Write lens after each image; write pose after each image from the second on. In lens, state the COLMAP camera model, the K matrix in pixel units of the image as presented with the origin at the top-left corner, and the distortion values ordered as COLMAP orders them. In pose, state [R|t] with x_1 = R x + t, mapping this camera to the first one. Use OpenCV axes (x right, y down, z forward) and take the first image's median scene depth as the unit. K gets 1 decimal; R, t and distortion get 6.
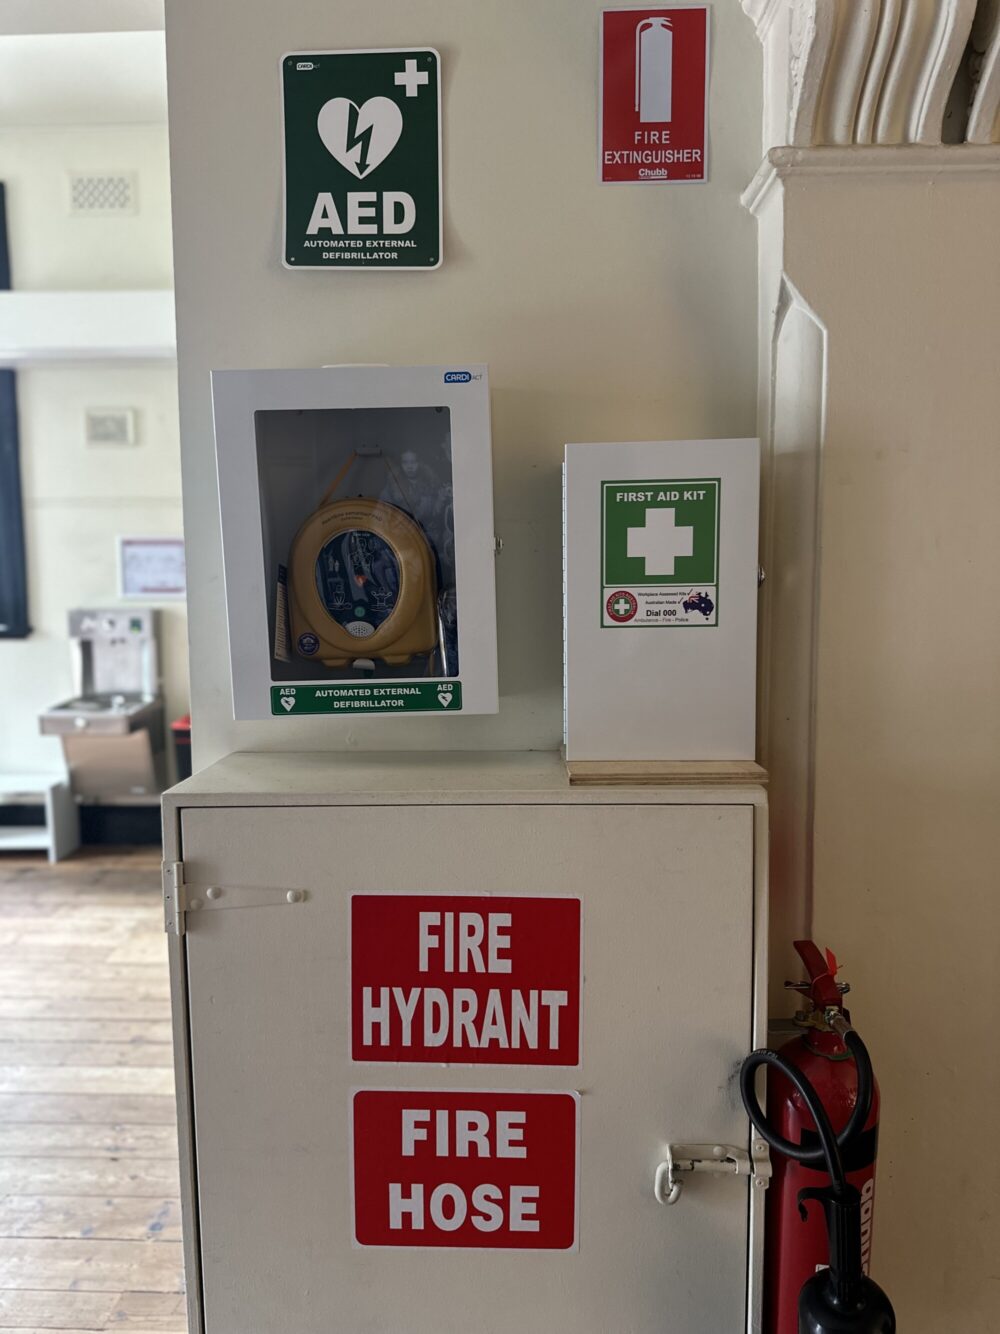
lens RADIAL K [[938.9, 0, 500.0], [0, 938.9, 668.2], [0, 0, 1]] dist [-0.008103, -0.001109]
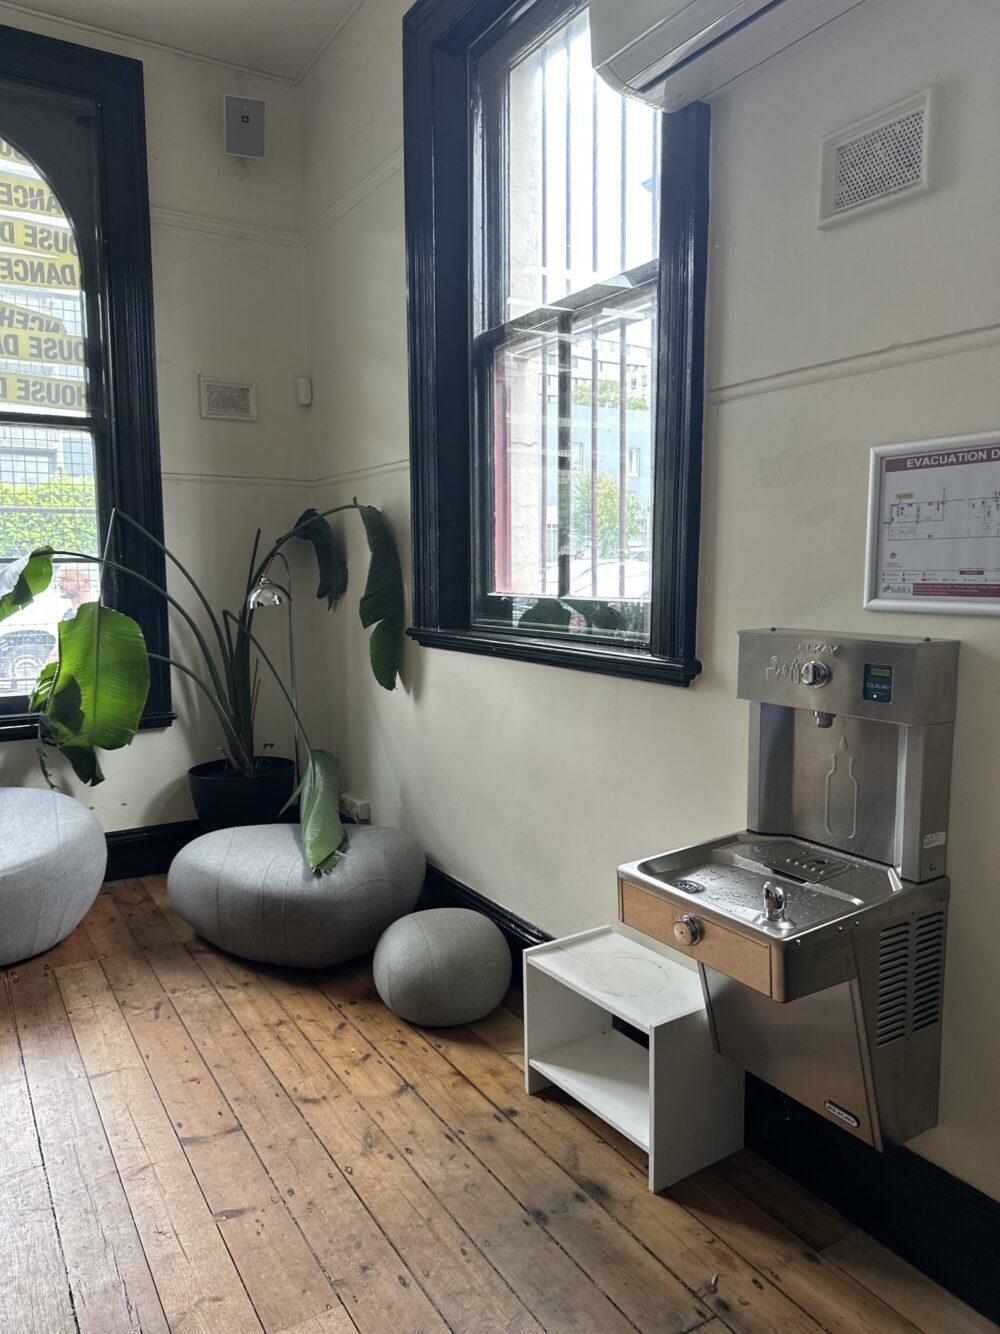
lens RADIAL K [[938.9, 0, 498.4], [0, 938.9, 670.3], [0, 0, 1]] dist [-0.008103, -0.001109]
pose [[0.544303, 0.097763, -0.833172, -0.162071], [-0.078250, 0.994773, 0.065605, -0.063229], [0.835231, 0.029487, 0.549108, 0.665816]]
